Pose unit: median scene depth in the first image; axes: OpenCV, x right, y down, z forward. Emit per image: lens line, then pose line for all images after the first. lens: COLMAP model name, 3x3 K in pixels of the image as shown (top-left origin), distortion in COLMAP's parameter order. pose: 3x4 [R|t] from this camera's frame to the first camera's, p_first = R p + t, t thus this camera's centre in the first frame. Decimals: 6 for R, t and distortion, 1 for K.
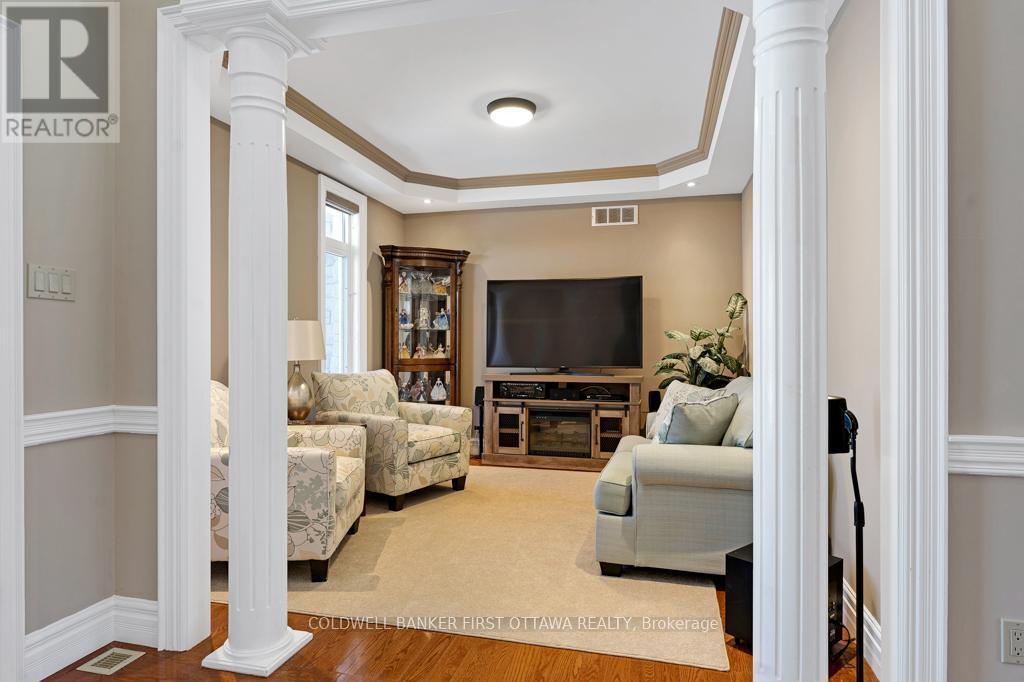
lens RADIAL K [[589.3, 0, 510.8], [0, 589.3, 348.8], [0, 0, 1]] dist [0.000039, -0.001437]
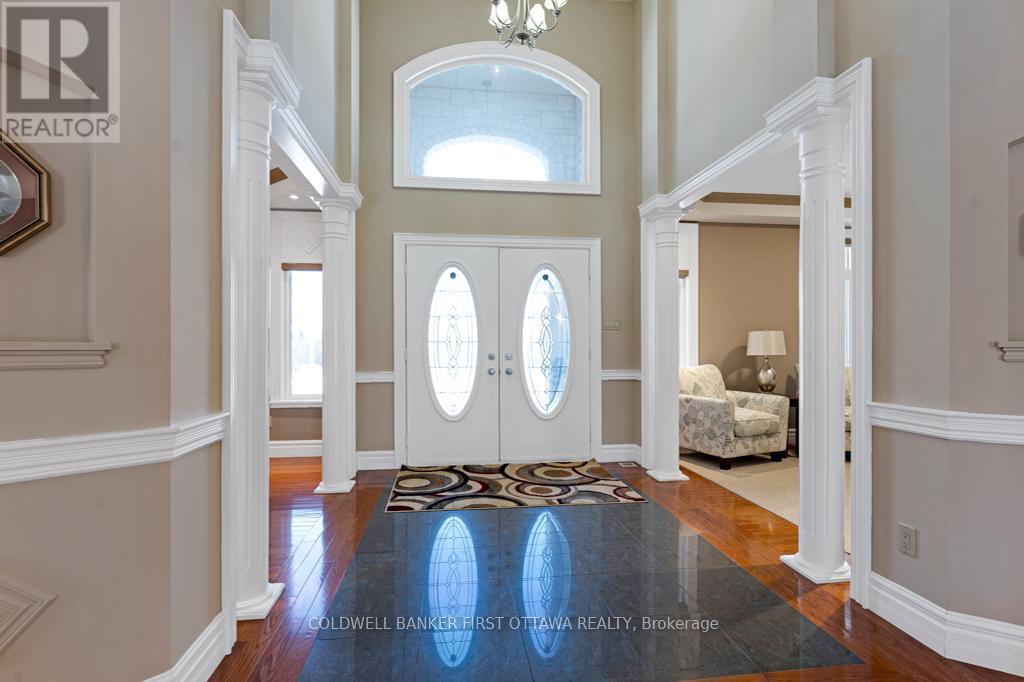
lens RADIAL K [[589.3, 0, 511.9], [0, 589.3, 341.5], [0, 0, 1]] dist [0.000039, -0.001437]
pose [[0.359014, -0.006048, -0.933313, 1.234694], [-0.004805, 0.999954, -0.008328, -0.002214], [0.933320, 0.007474, 0.358968, -0.339329]]
